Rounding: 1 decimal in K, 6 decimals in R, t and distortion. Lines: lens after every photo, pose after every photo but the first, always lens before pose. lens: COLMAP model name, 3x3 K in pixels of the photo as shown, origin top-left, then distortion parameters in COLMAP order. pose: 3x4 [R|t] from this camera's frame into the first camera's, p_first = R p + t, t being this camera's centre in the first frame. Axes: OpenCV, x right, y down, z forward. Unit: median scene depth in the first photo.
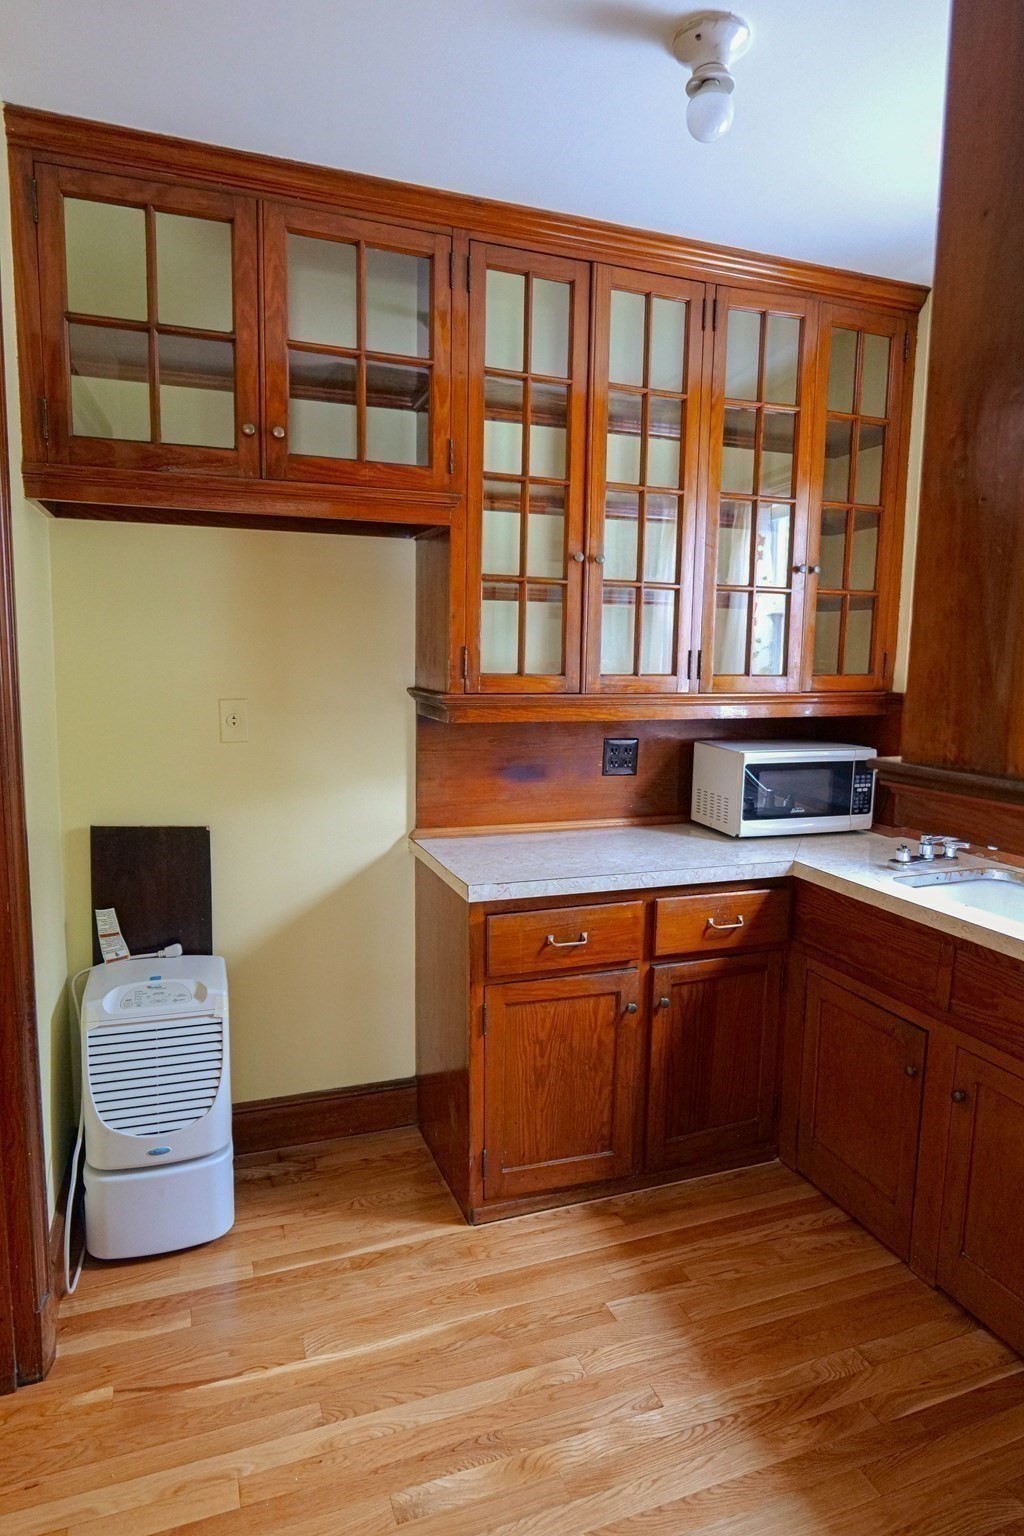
lens RADIAL K [[892.6, 0, 523.2], [0, 892.6, 776.3], [0, 0, 1]] dist [-0.028826, 0.013200]
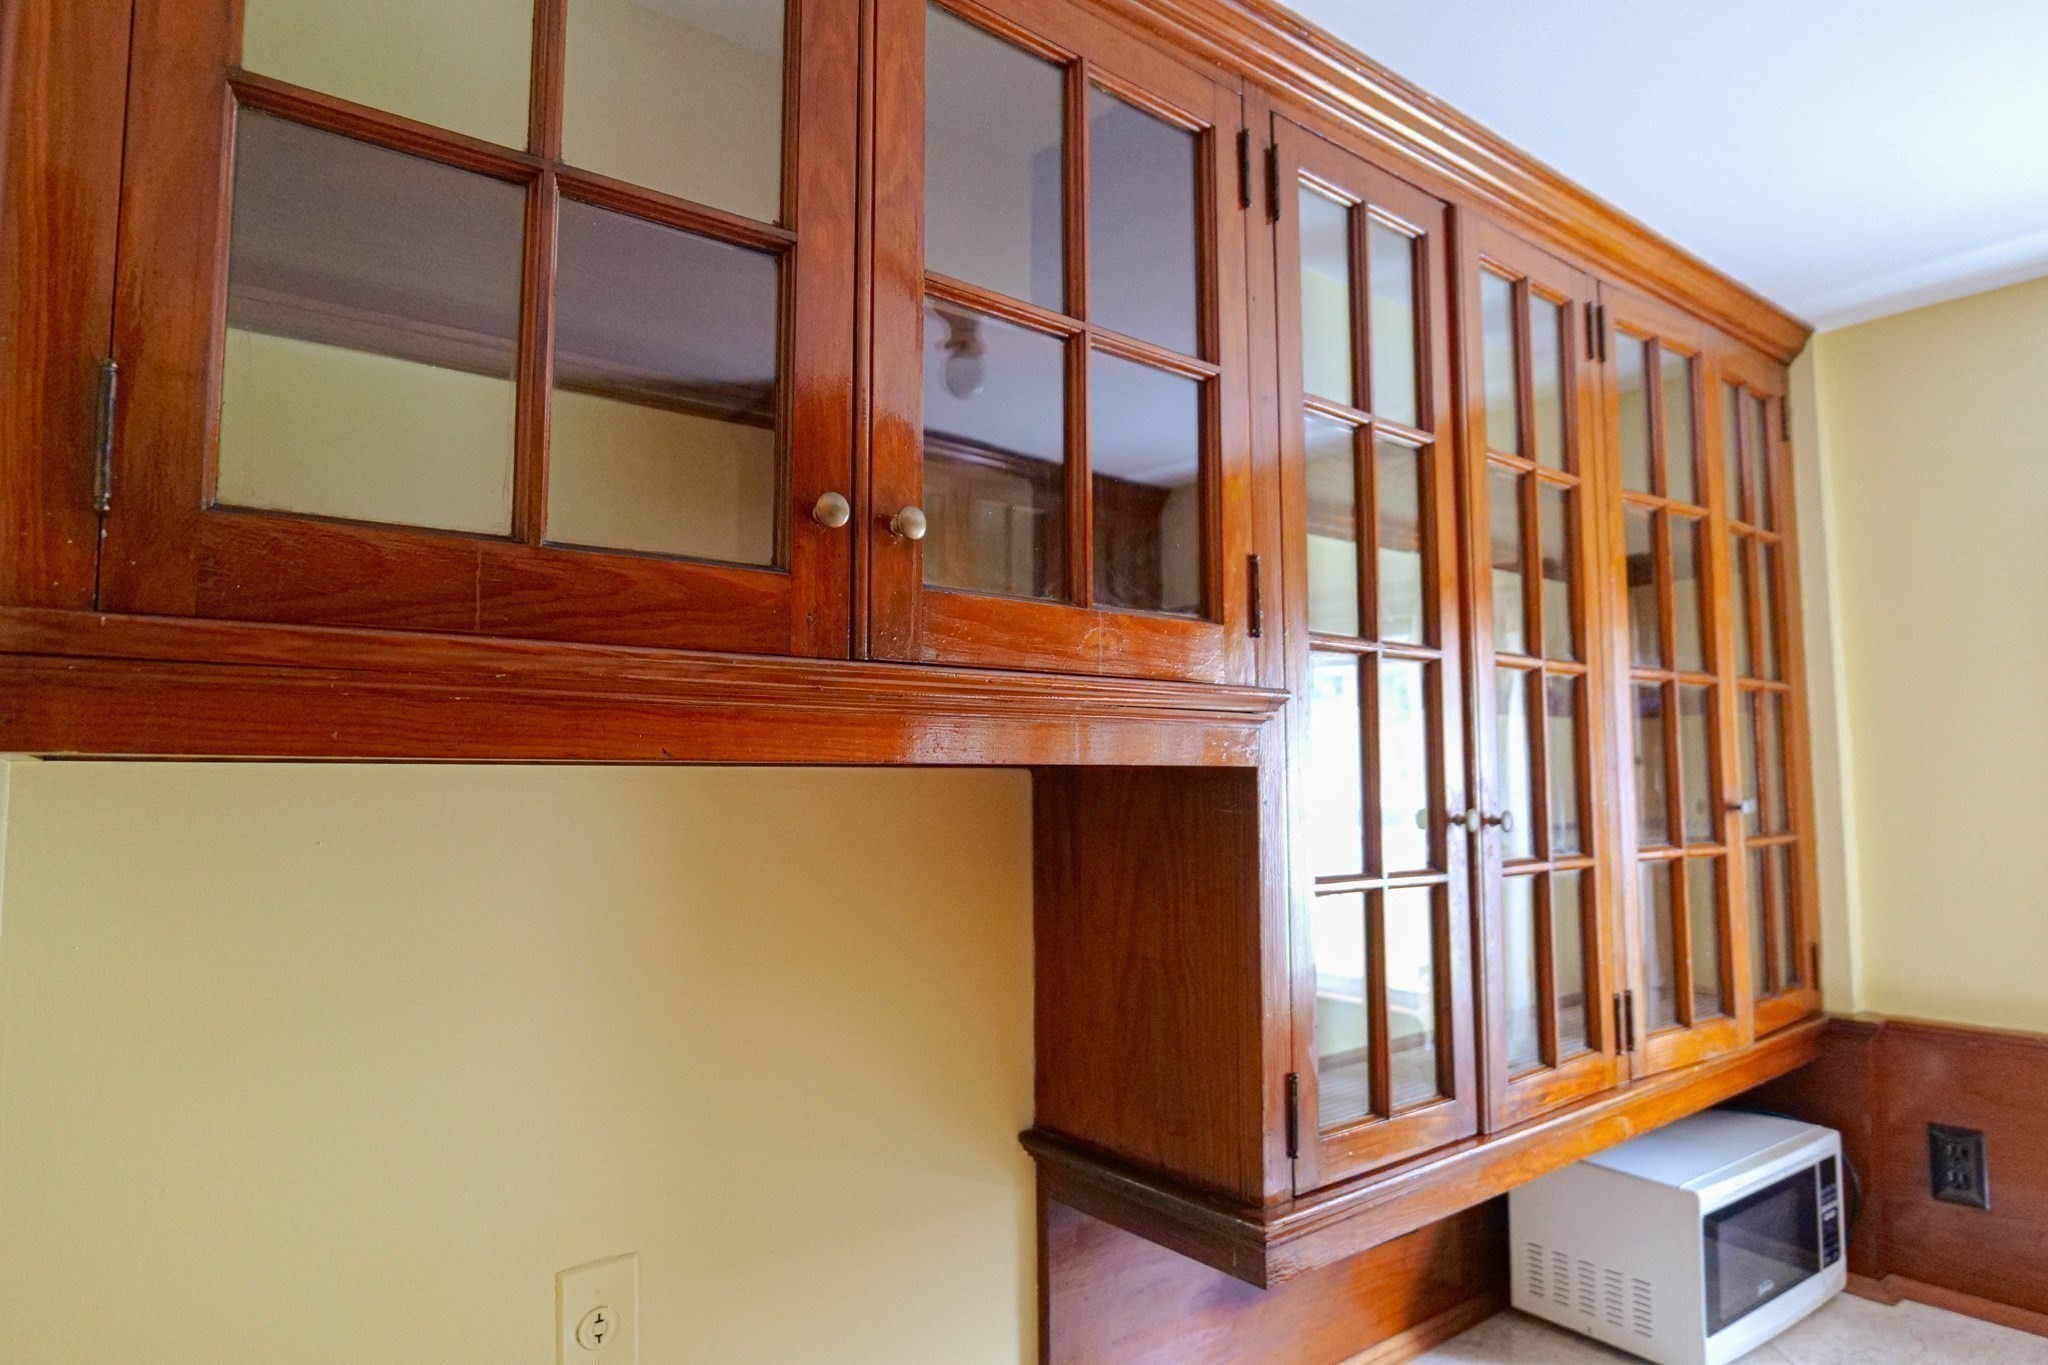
lens RADIAL K [[1190.1, 0, 1022.2], [0, 1190.1, 689.4], [0, 0, 1]] dist [-0.028826, 0.013200]
pose [[0.957784, 0.000238, 0.287489, -0.360001], [0.062510, 0.975902, -0.209063, -0.232170], [-0.280611, 0.218208, 0.934688, 0.589134]]
